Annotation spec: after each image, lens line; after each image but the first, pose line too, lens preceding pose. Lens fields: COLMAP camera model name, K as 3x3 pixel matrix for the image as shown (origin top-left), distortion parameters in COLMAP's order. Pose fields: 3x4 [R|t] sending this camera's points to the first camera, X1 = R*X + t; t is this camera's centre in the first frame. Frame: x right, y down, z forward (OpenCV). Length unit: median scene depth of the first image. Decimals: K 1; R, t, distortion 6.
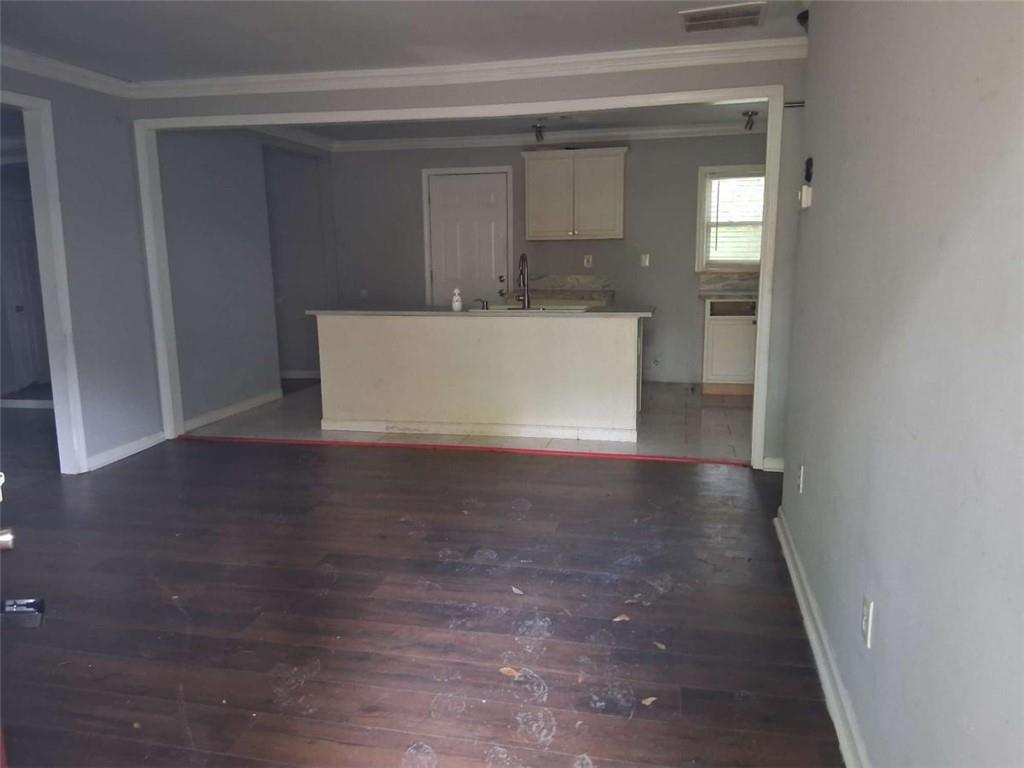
lens RADIAL K [[772.6, 0, 508.0], [0, 772.6, 382.7], [0, 0, 1]] dist [0.081341, -0.134999]
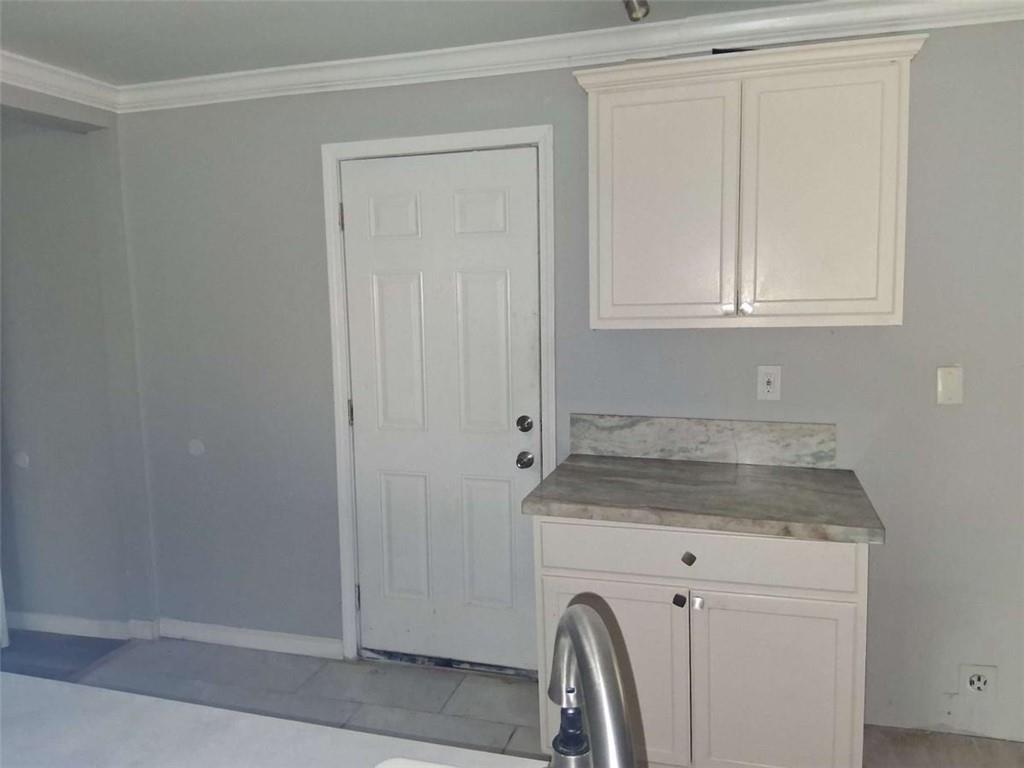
lens RADIAL K [[772.6, 0, 508.0], [0, 772.6, 382.7], [0, 0, 1]] dist [0.081341, -0.134999]
pose [[0.997848, -0.001390, -0.065562, 0.008527], [-0.002277, 0.998438, -0.055829, -0.136017], [0.065537, 0.055858, 0.996285, 0.634718]]
